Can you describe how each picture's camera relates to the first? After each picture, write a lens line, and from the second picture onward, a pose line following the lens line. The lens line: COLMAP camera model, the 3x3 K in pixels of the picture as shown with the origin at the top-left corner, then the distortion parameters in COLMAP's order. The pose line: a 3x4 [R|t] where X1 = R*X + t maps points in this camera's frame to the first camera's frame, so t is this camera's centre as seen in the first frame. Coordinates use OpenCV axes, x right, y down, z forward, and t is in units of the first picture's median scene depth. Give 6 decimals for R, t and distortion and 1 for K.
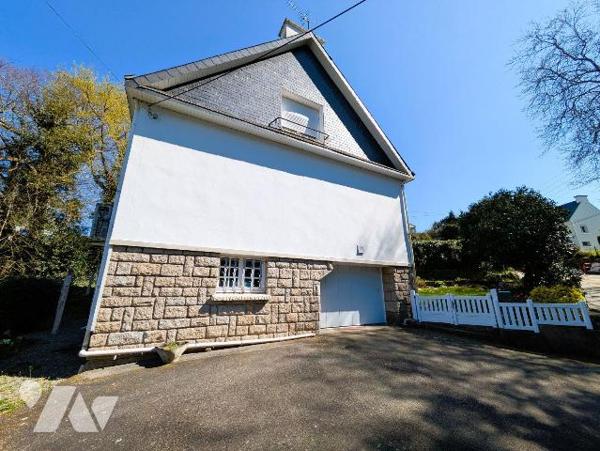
lens RADIAL K [[241.6, 0, 303.4], [0, 241.6, 225.8], [0, 0, 1]] dist [0.001231, -0.000444]
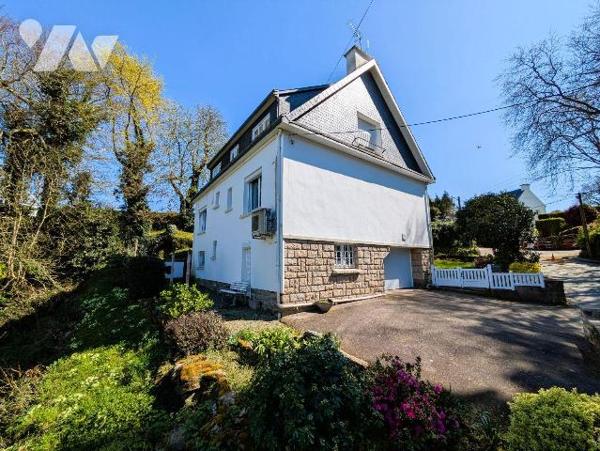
lens RADIAL K [[241.6, 0, 301.6], [0, 241.6, 226.1], [0, 0, 1]] dist [0.001231, -0.000444]
pose [[0.990653, 0.017491, 0.135282, -0.630452], [-0.033328, 0.992724, 0.115704, -0.122013], [-0.132274, -0.119131, 0.984028, -0.339164]]
